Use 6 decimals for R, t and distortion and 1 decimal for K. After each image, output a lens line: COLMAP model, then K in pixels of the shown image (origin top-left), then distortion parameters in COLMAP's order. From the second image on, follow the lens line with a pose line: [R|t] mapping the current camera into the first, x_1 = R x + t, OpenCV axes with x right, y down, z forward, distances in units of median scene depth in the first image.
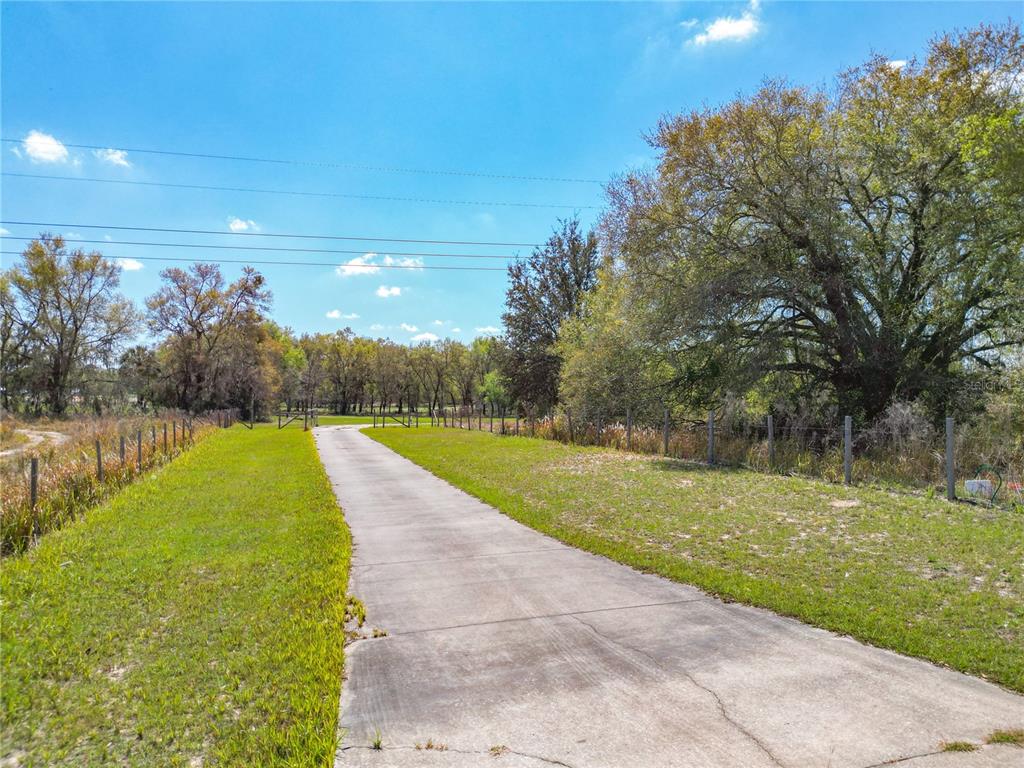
lens RADIAL K [[726.0, 0, 517.0], [0, 726.0, 386.6], [0, 0, 1]] dist [0.026057, -0.048424]
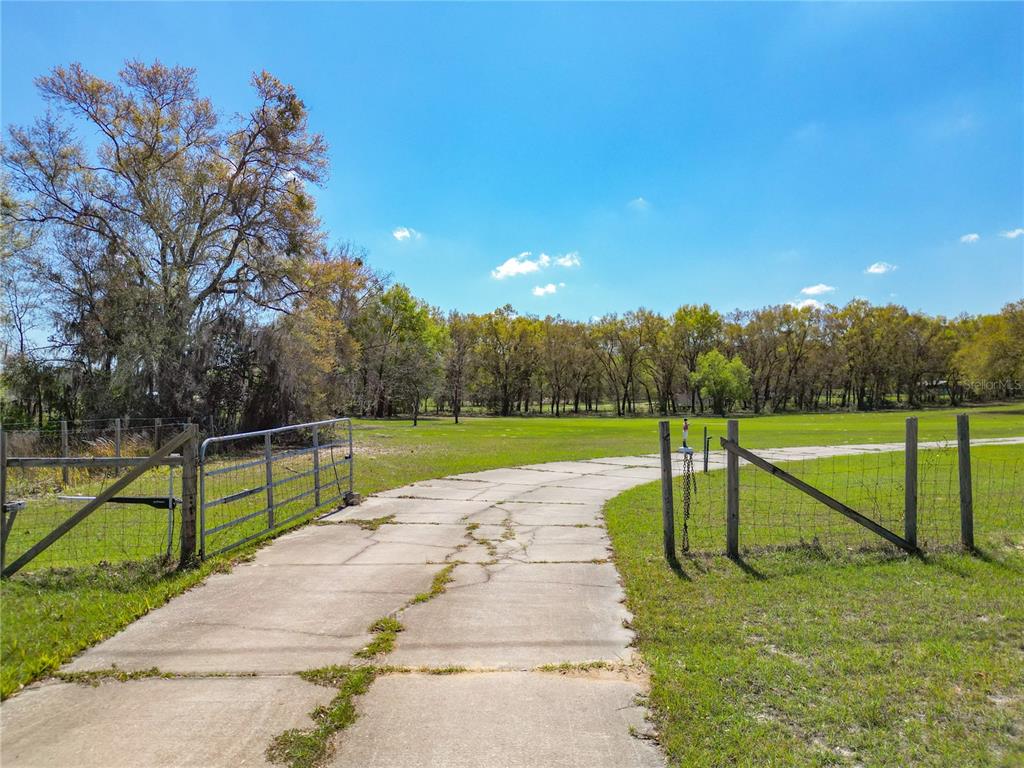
lens RADIAL K [[726.0, 0, 512.3], [0, 726.0, 382.6], [0, 0, 1]] dist [0.026057, -0.048424]
pose [[0.974311, -0.024531, -0.223867, -0.058740], [0.024936, 0.999689, -0.001015, 0.004988], [0.223822, -0.004593, 0.974619, 0.254336]]
